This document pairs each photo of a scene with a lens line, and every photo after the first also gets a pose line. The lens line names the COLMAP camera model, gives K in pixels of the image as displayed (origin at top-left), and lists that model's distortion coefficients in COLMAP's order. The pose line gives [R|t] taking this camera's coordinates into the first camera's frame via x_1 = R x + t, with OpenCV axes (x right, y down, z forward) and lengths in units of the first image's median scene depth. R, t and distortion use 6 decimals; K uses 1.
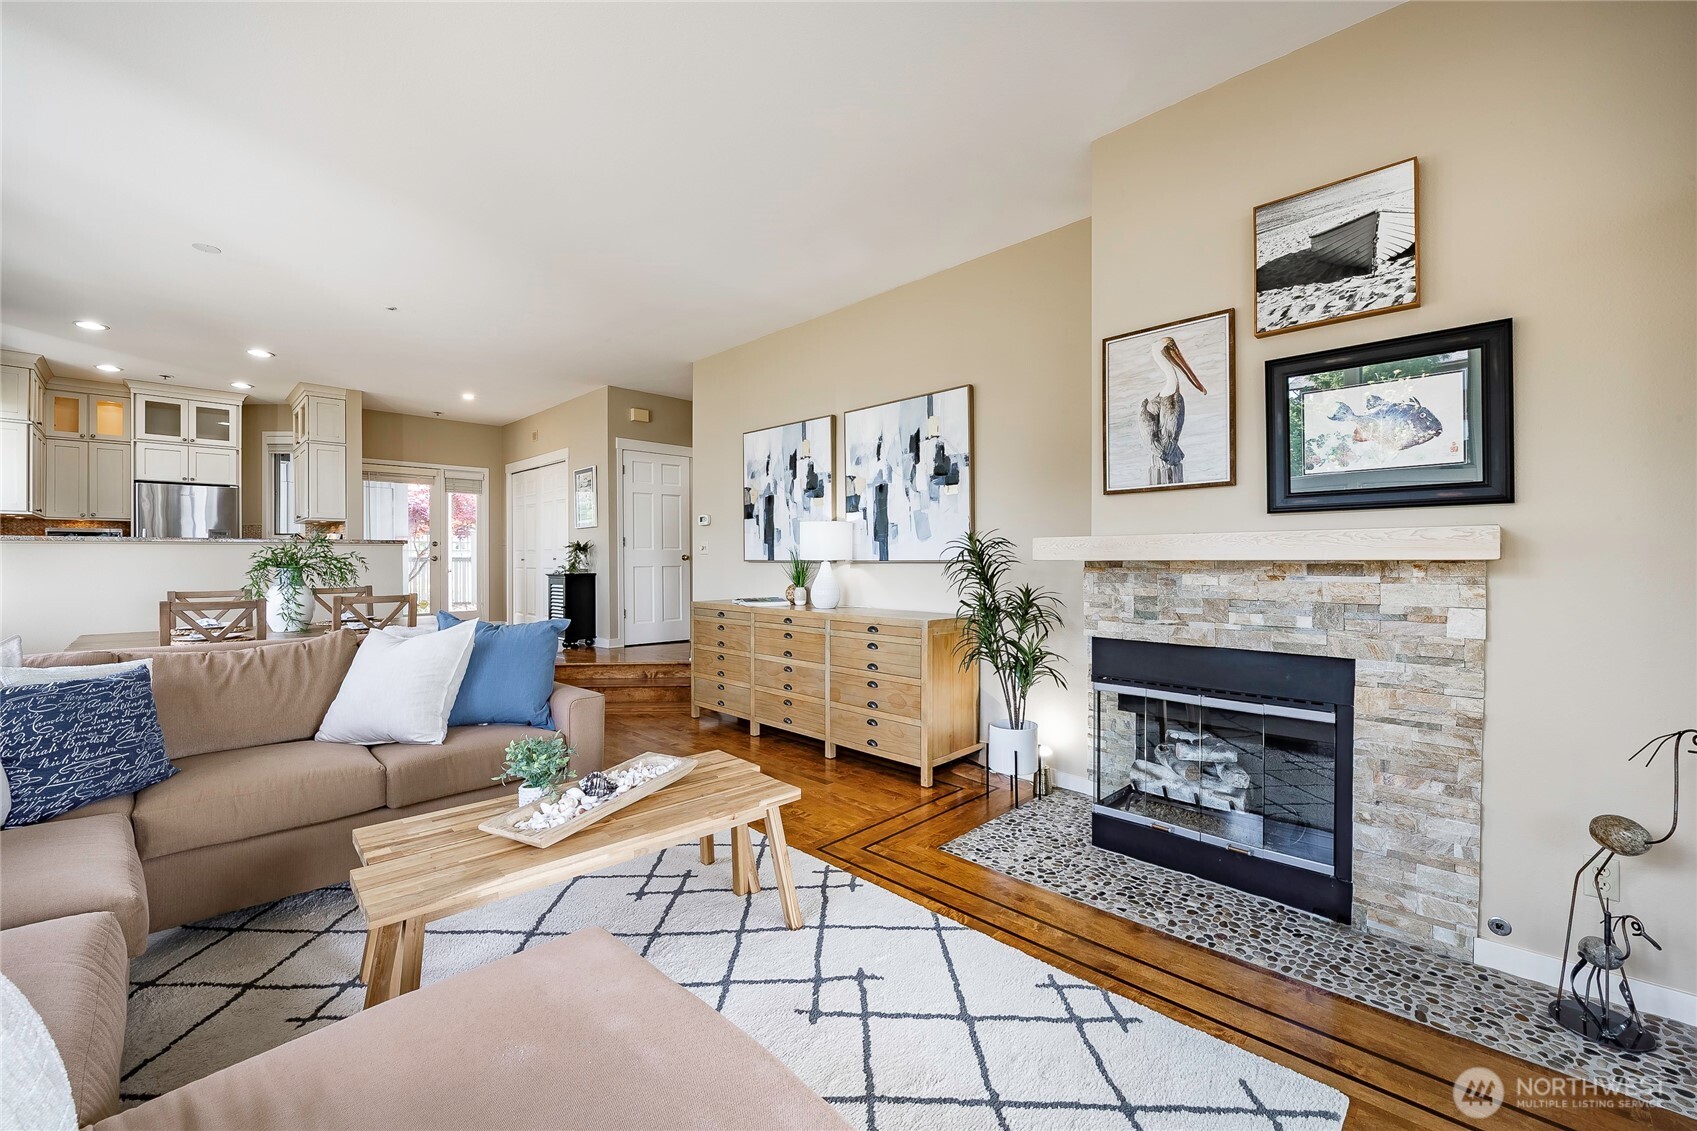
lens RADIAL K [[686.0, 0, 848.5], [0, 686.0, 565.5], [0, 0, 1]] dist [-0.008611, -0.000146]
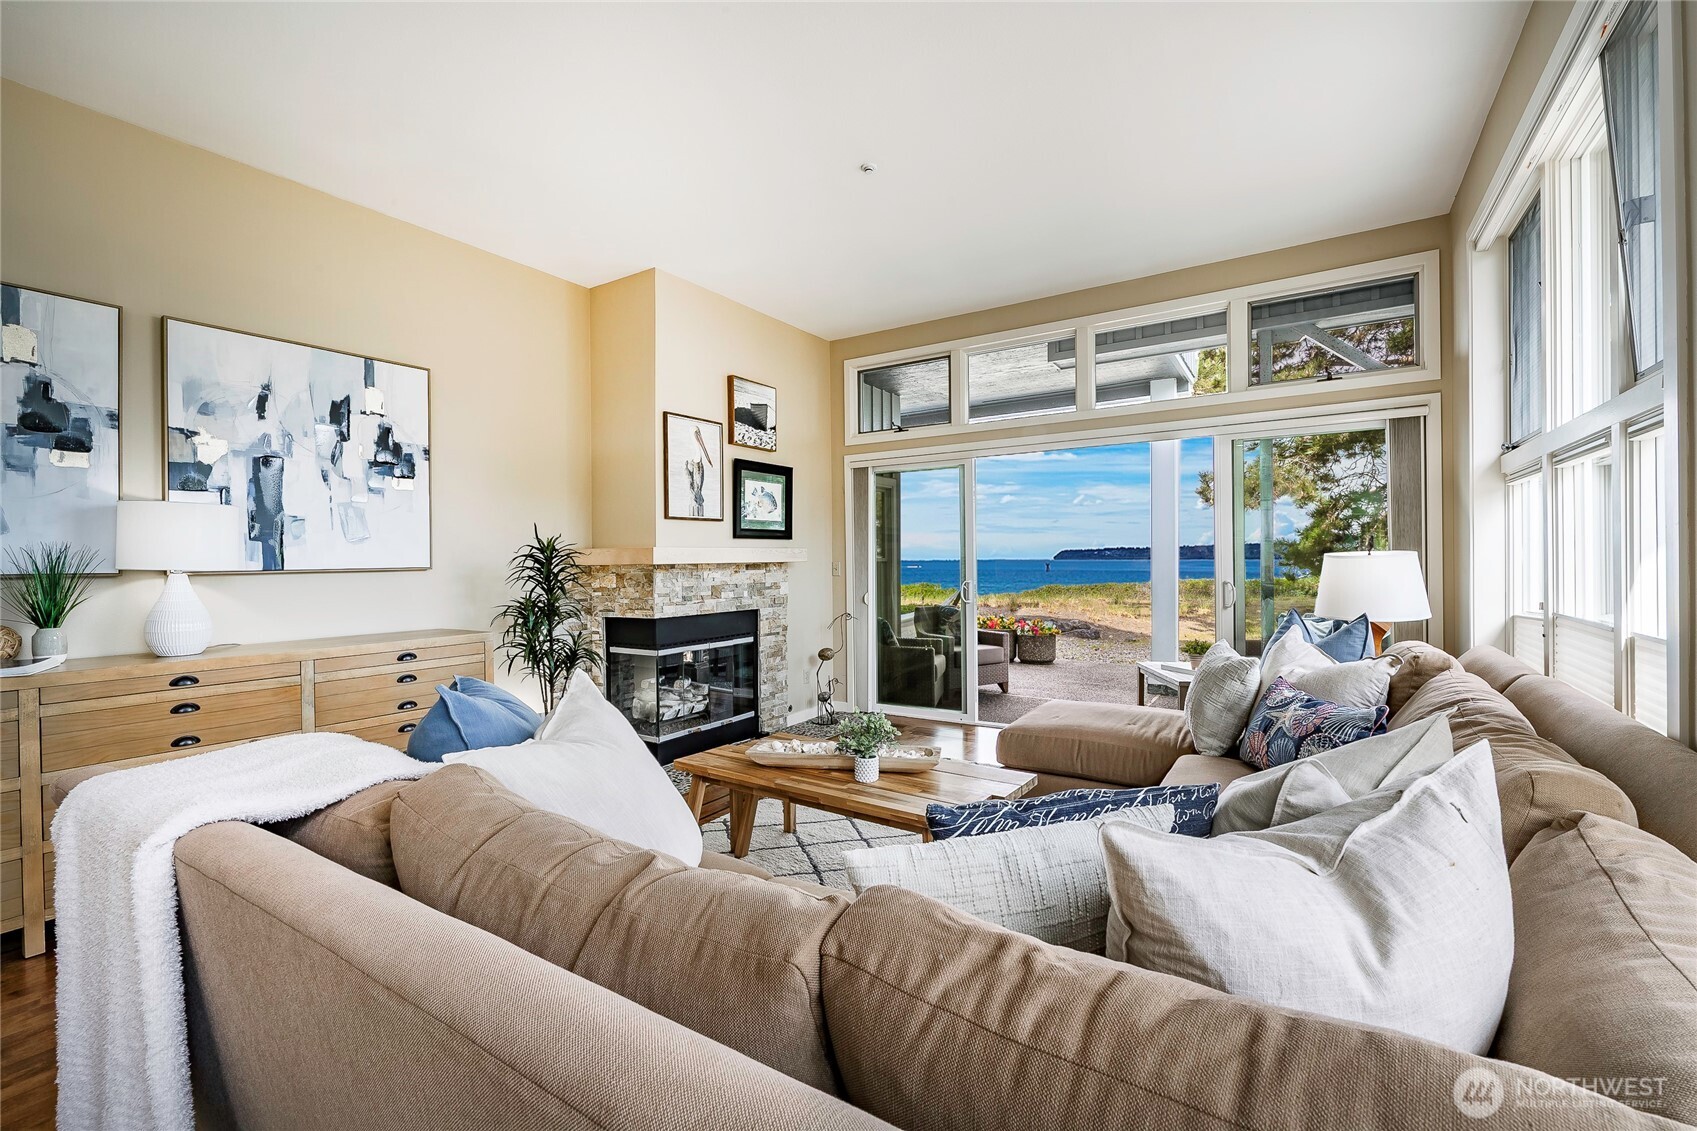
lens RADIAL K [[721.1, 0, 851.0], [0, 721.1, 562.7], [0, 0, 1]] dist [-0.003902, -0.000349]
pose [[-0.209378, 0.000165, 0.977835, -0.793929], [0.021615, 0.999756, 0.004459, -0.005635], [-0.977596, 0.022069, -0.209330, 0.622978]]
